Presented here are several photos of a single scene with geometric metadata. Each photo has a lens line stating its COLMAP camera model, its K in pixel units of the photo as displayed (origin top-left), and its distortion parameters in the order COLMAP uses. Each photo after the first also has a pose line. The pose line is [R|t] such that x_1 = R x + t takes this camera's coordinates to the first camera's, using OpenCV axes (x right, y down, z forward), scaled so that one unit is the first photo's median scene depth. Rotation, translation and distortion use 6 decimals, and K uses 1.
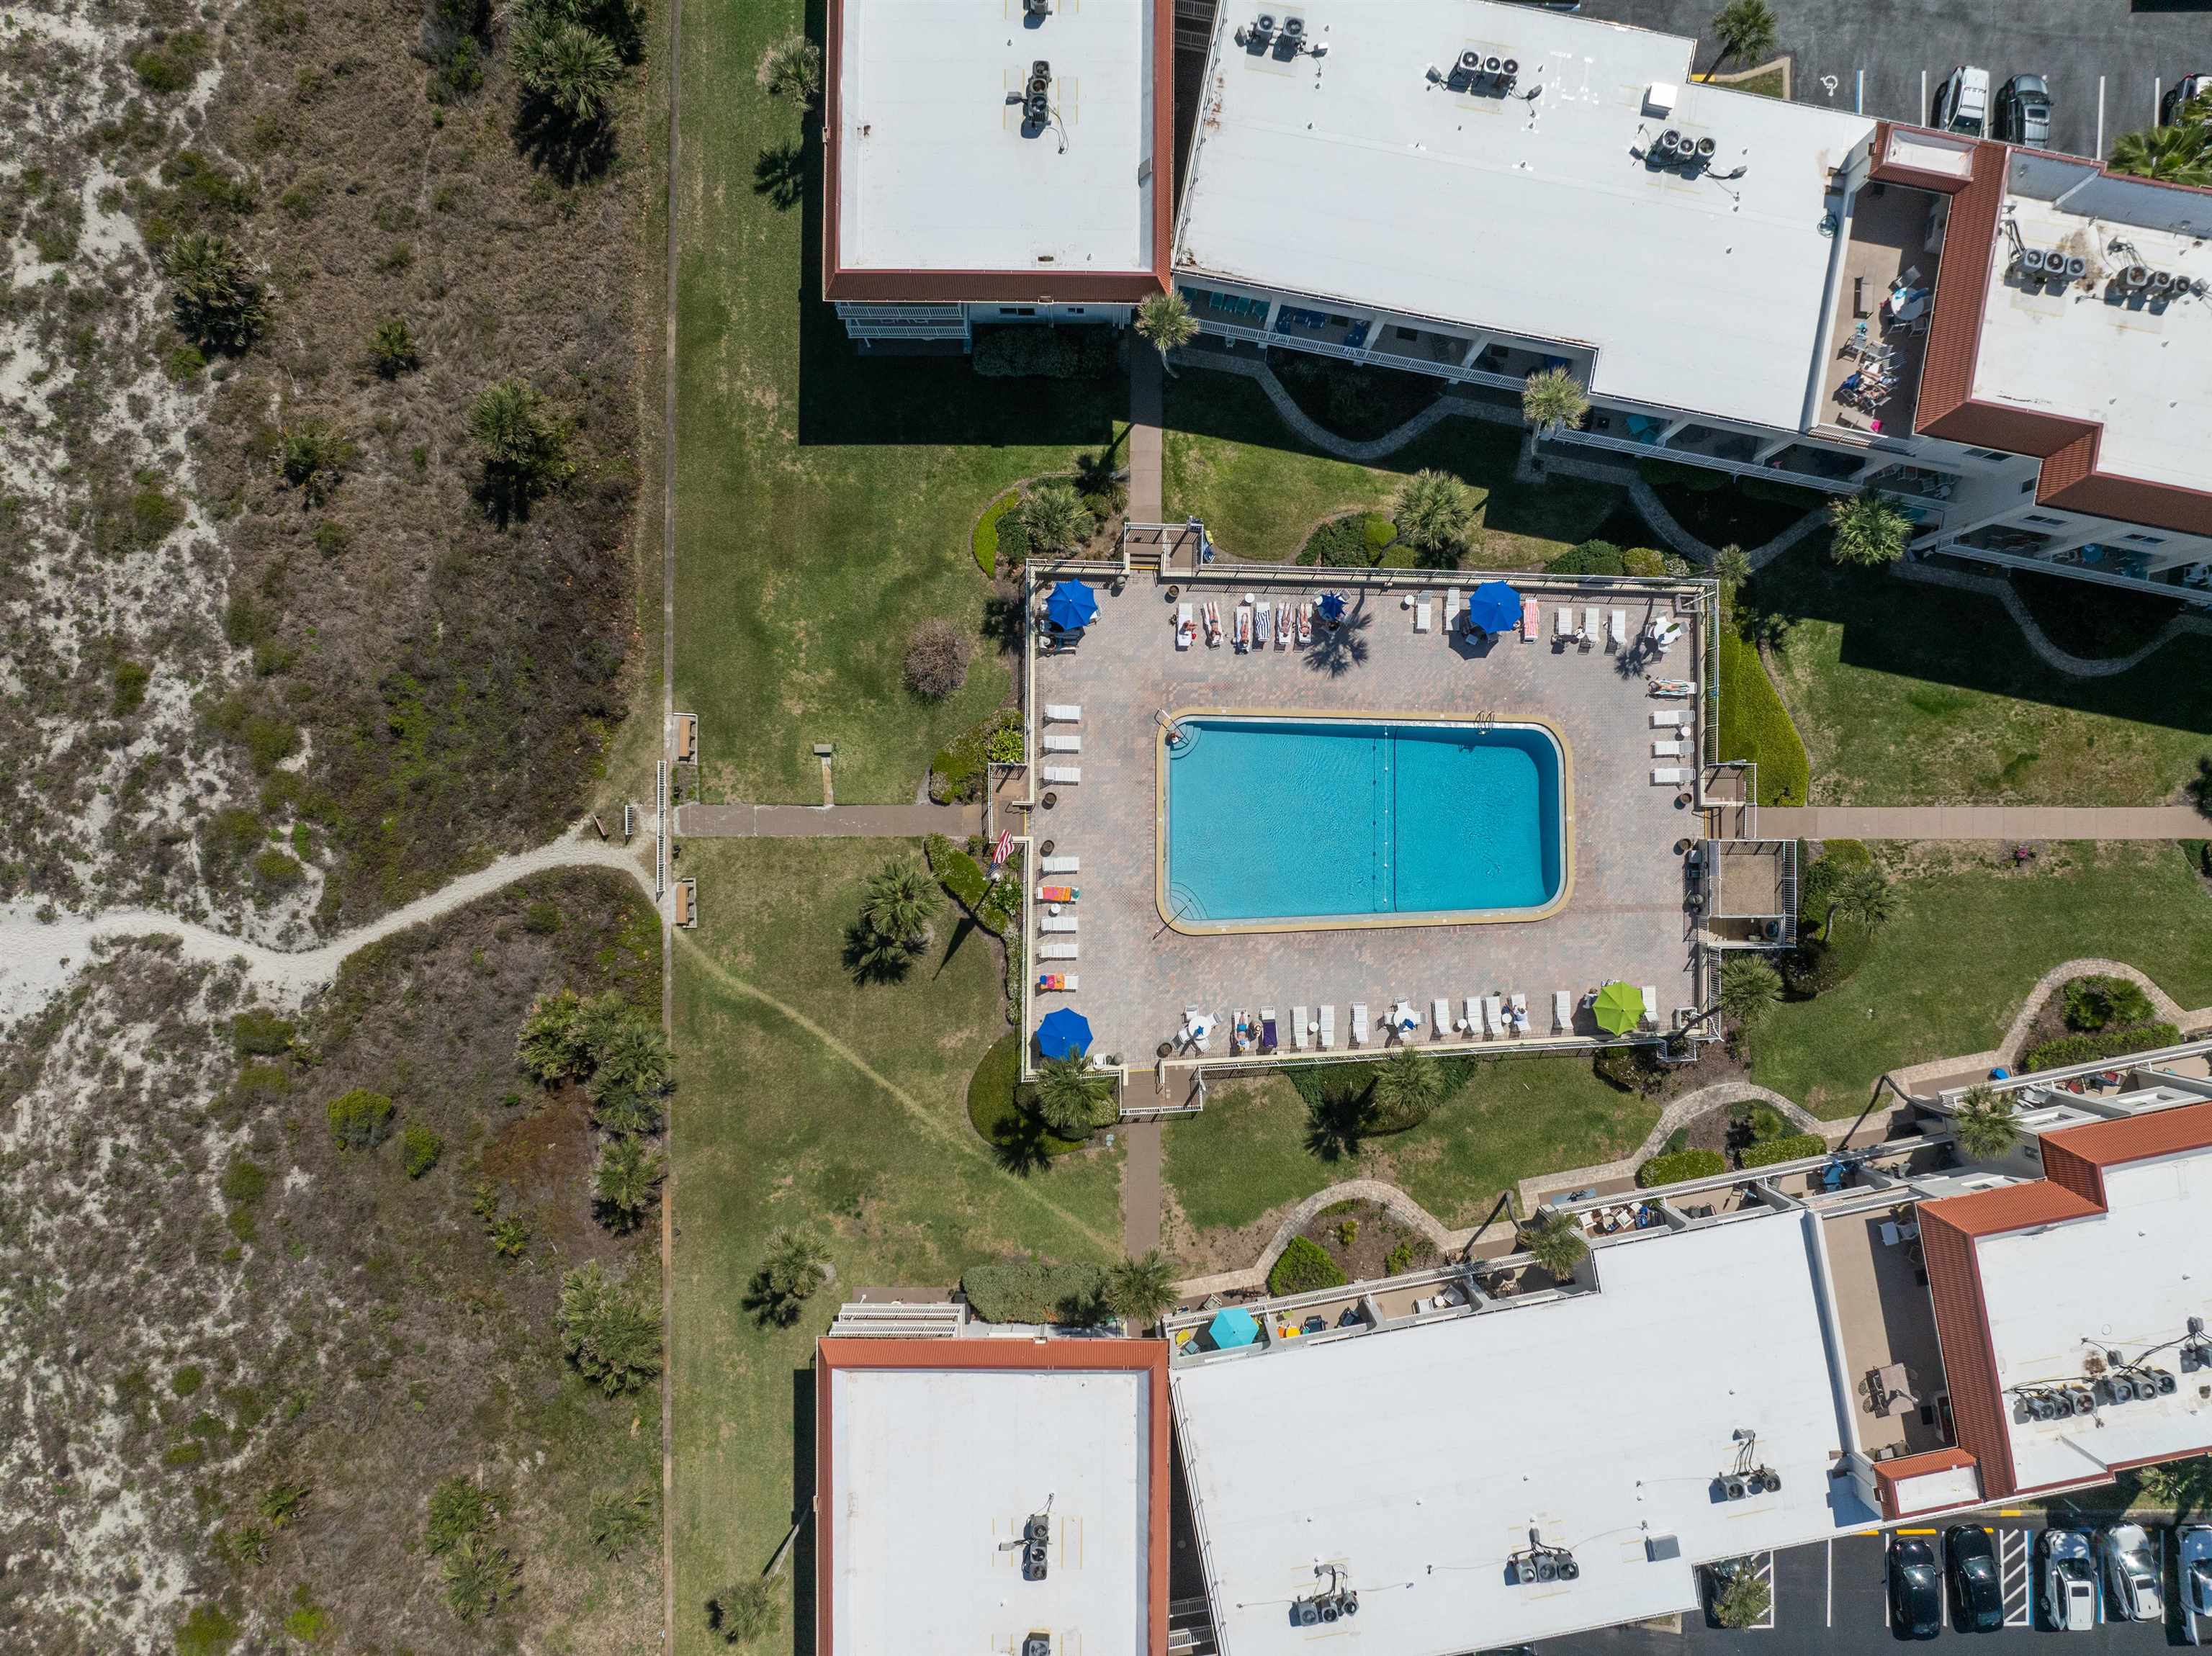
lens RADIAL K [[1569.2, 0, 1120.0], [0, 1569.2, 829.6], [0, 0, 1]] dist [-0.047090, 0.020561]
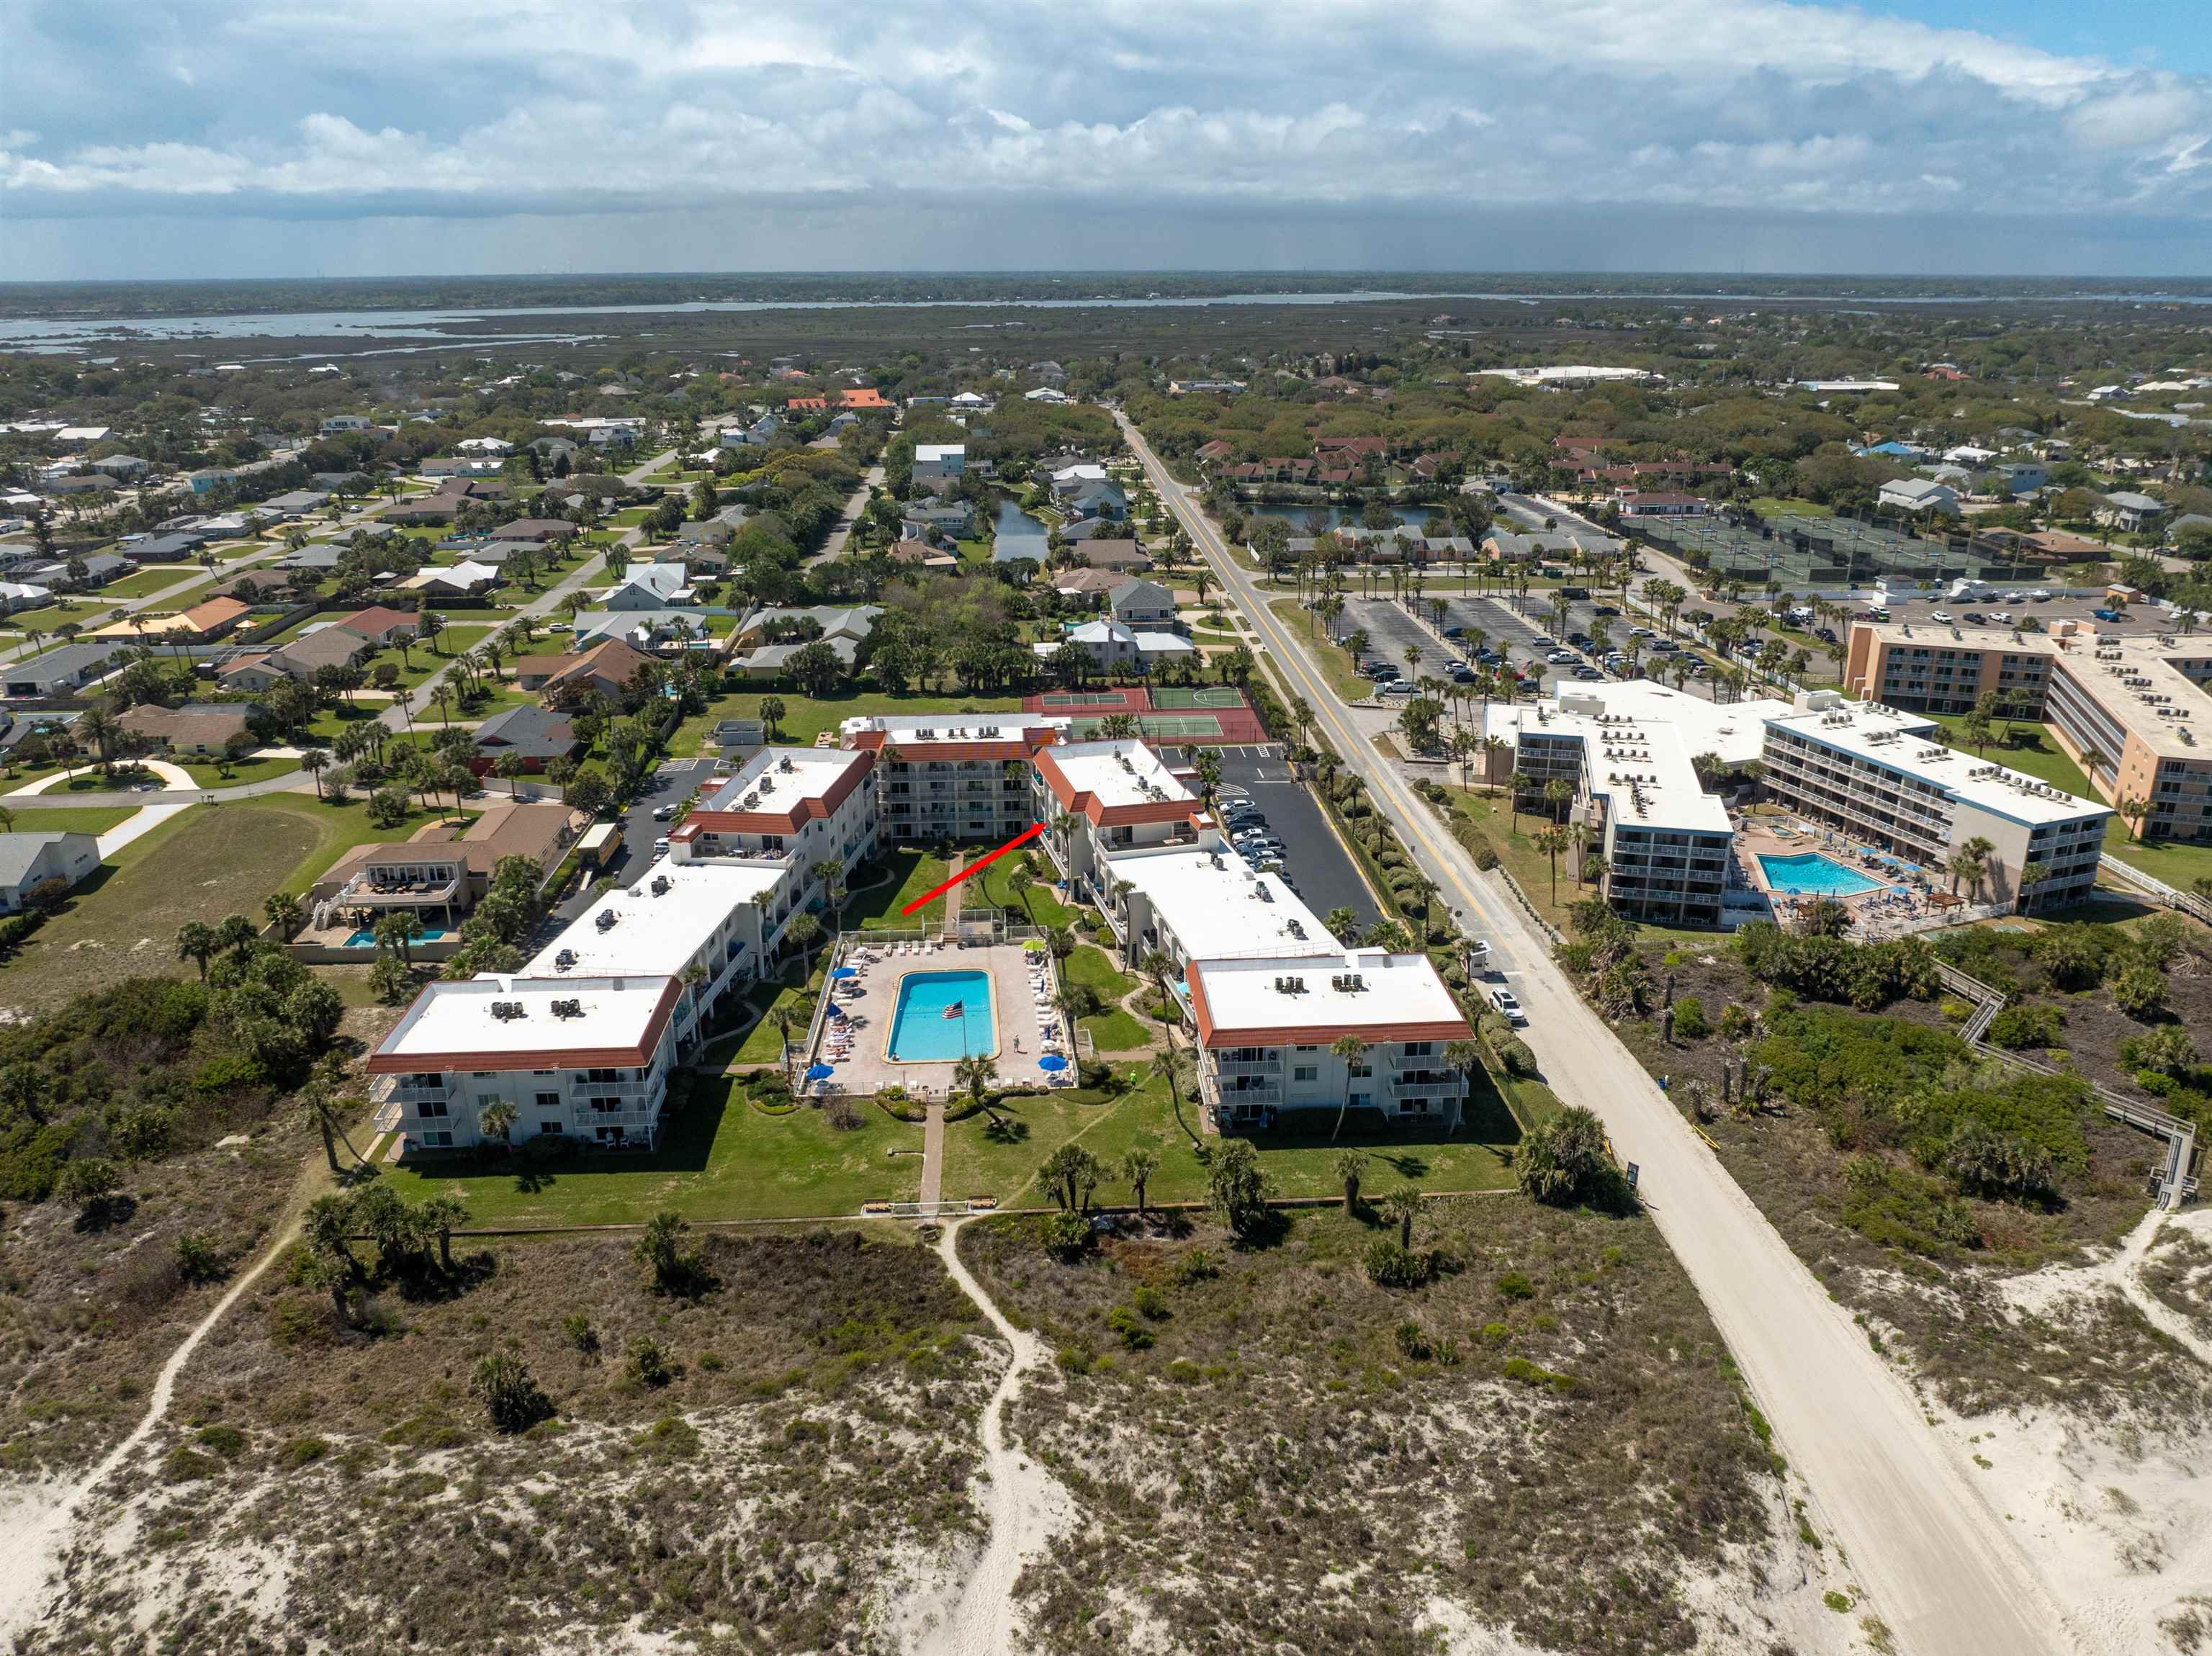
lens RADIAL K [[1569.2, 0, 1110.7], [0, 1569.2, 817.2], [0, 0, 1]] dist [-0.047090, 0.020561]
pose [[-0.065838, -0.334531, 0.940082, -1.689609], [0.997778, -0.012429, 0.065456, 0.081136], [-0.010213, 0.942303, 0.334606, 0.089357]]
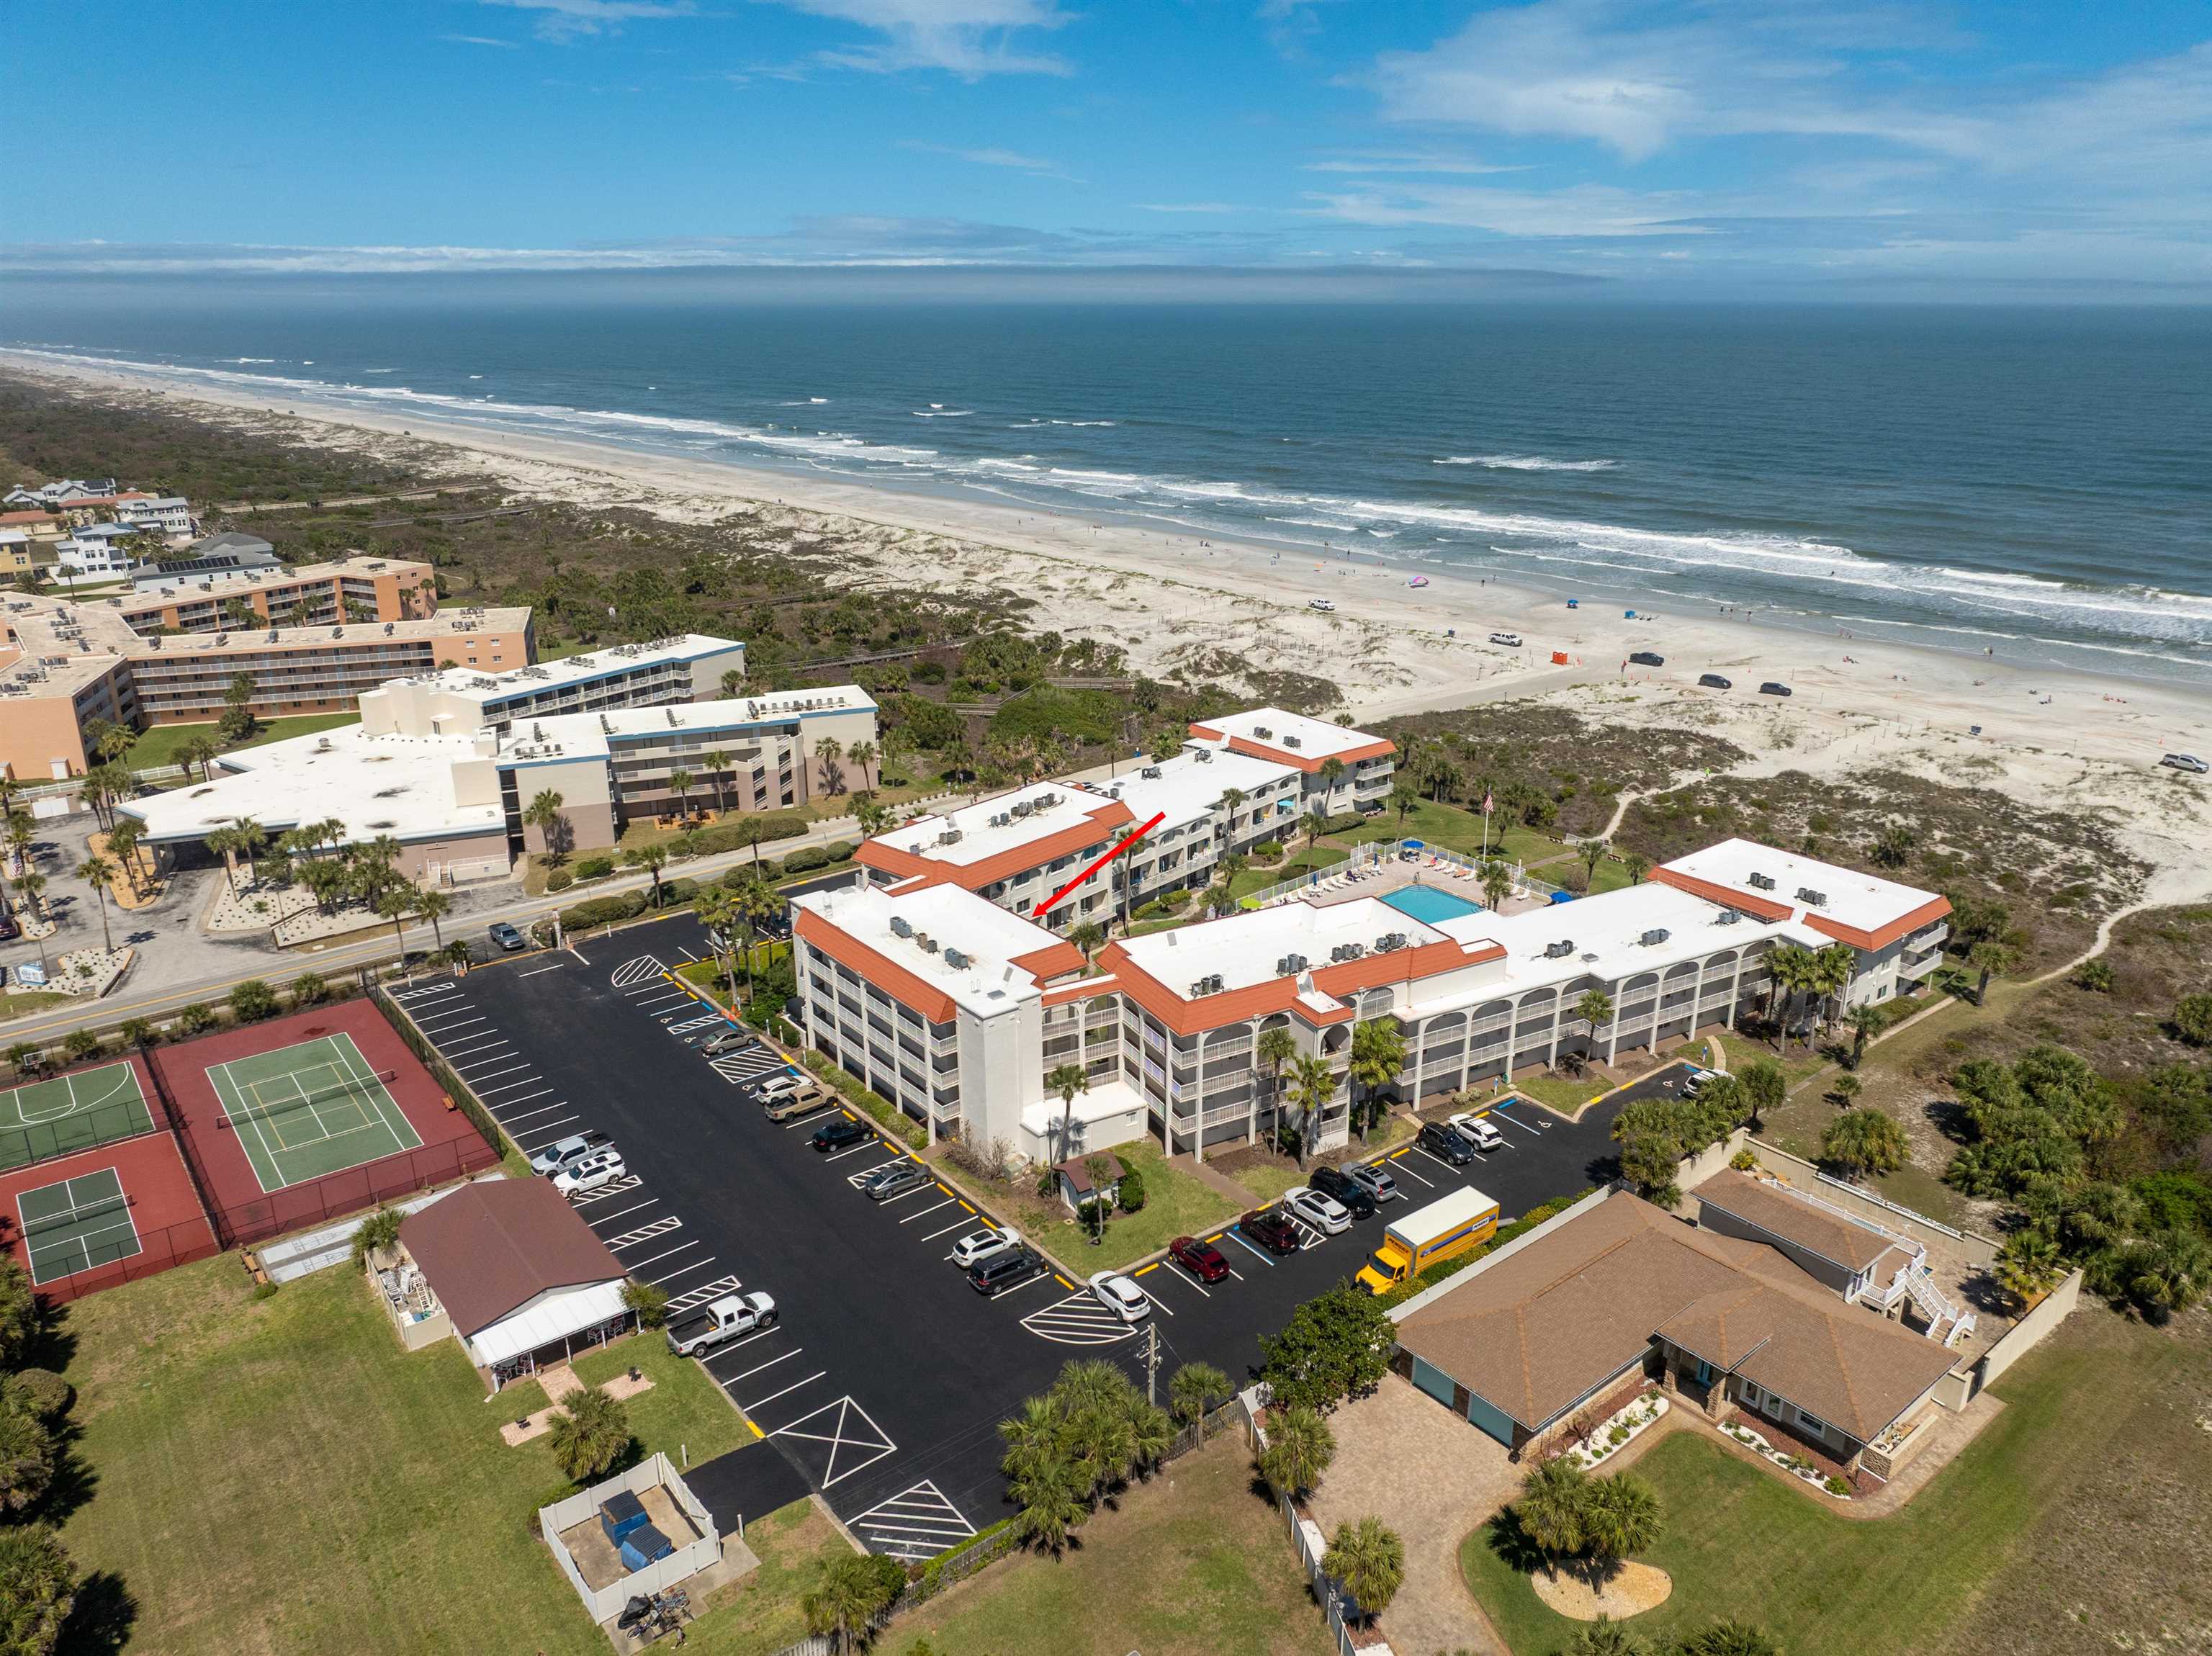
lens RADIAL K [[1569.2, 0, 1116.9], [0, 1569.2, 799.6], [0, 0, 1]] dist [-0.047090, 0.020561]
pose [[-0.781724, 0.191543, -0.593480, 1.722504], [-0.623544, -0.224807, 0.748769, -1.358948], [0.010003, 0.955392, 0.295172, 0.213634]]
